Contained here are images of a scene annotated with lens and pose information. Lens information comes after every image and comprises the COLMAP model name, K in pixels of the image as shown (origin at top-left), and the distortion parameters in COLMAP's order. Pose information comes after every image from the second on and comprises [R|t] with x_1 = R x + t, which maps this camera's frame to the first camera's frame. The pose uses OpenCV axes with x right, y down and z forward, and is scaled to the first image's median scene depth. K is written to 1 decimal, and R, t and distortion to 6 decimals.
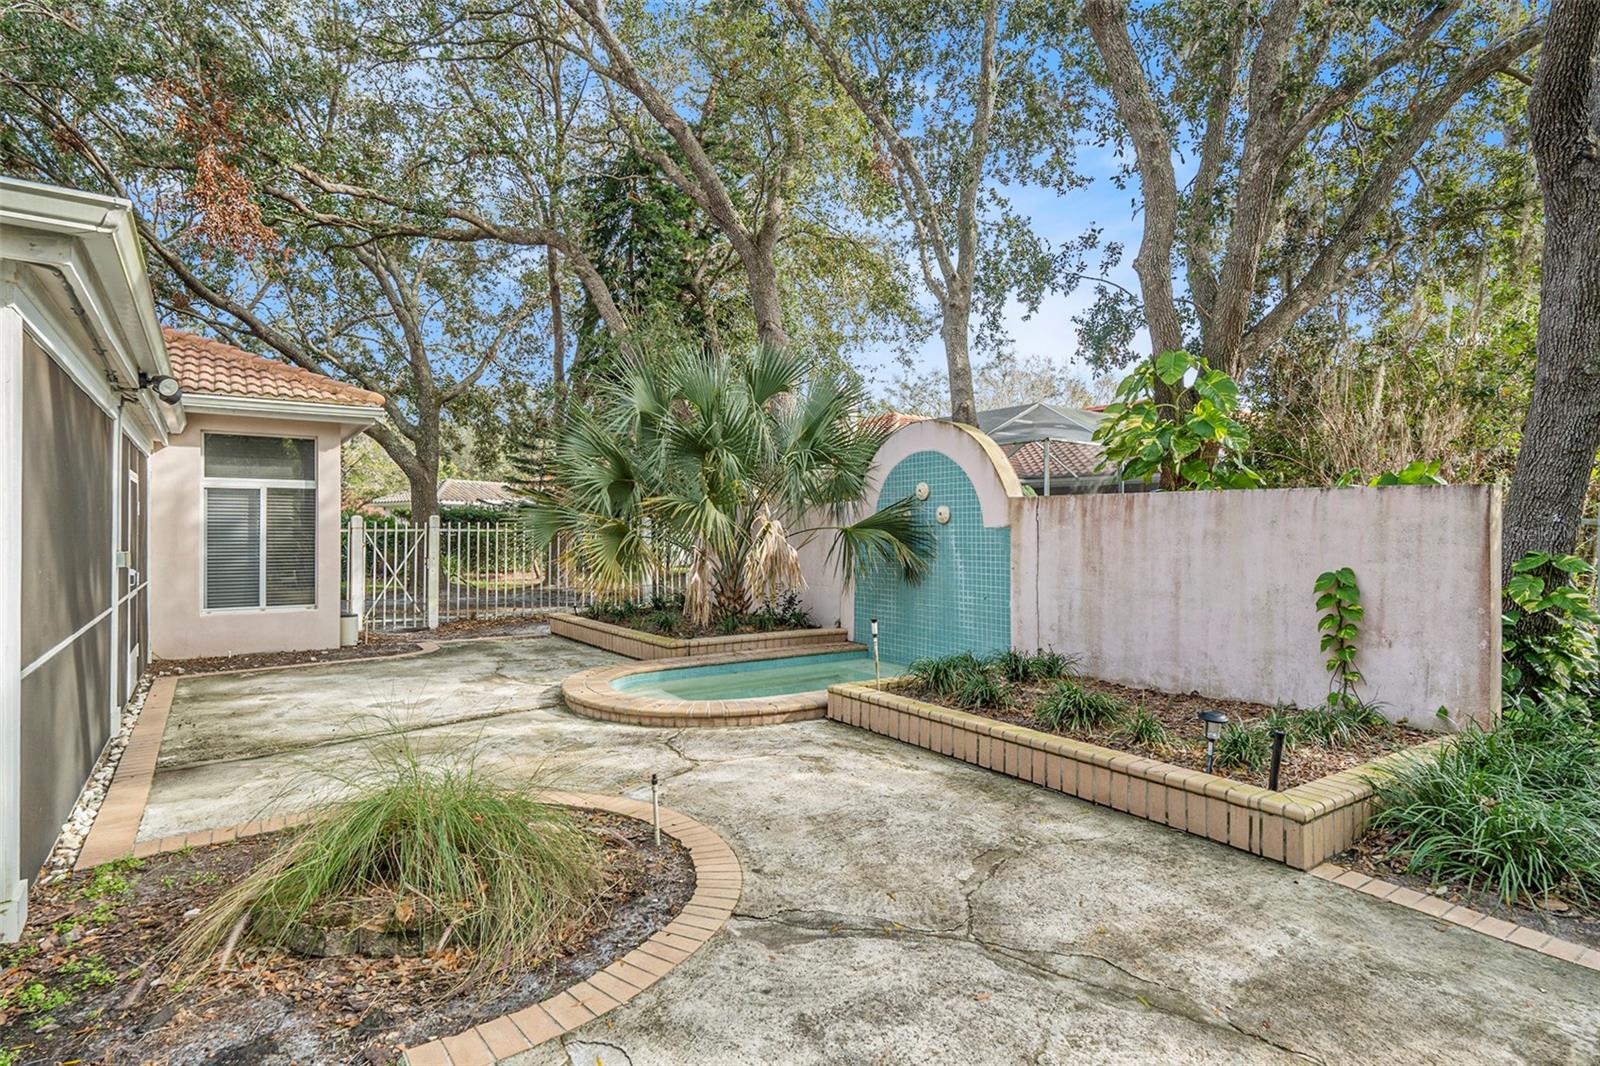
lens RADIAL K [[820.7, 0, 793.5], [0, 820.7, 528.6], [0, 0, 1]] dist [0.006420, -0.001238]
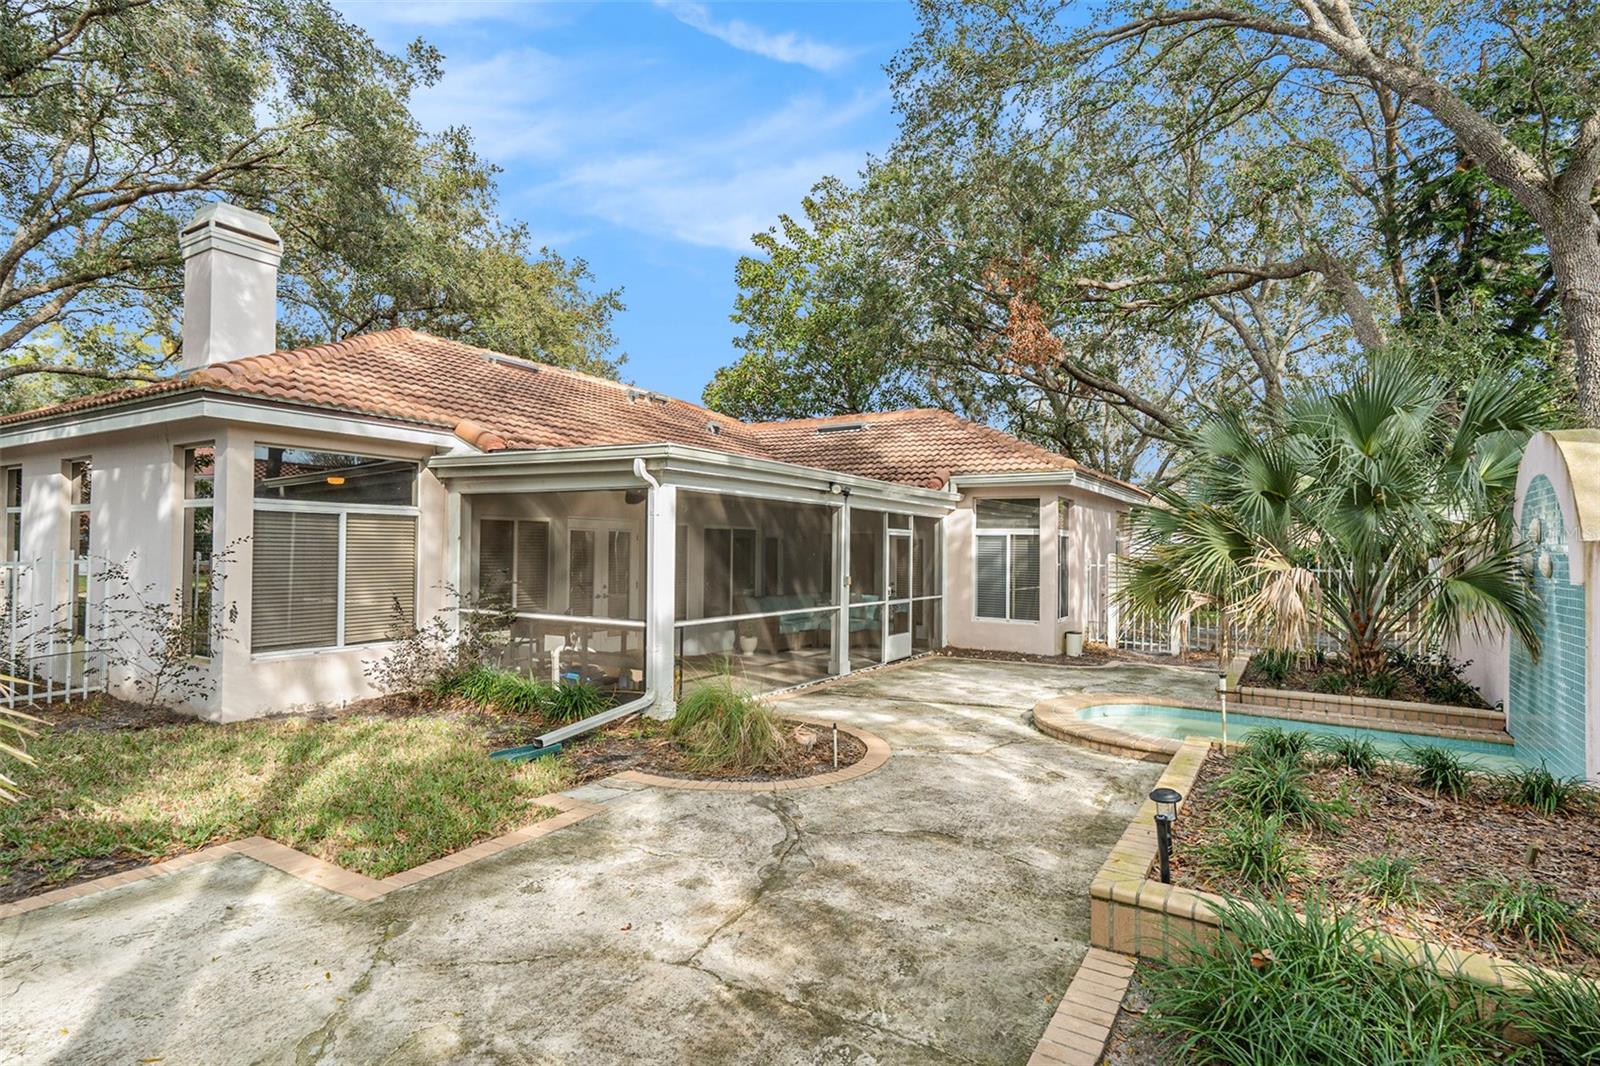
lens RADIAL K [[820.7, 0, 790.1], [0, 820.7, 539.6], [0, 0, 1]] dist [0.006420, -0.001238]
pose [[0.394785, -0.005090, -0.918759, 1.271595], [-0.014967, 0.999816, -0.011970, -0.045735], [0.918652, 0.018476, 0.394637, 0.254318]]
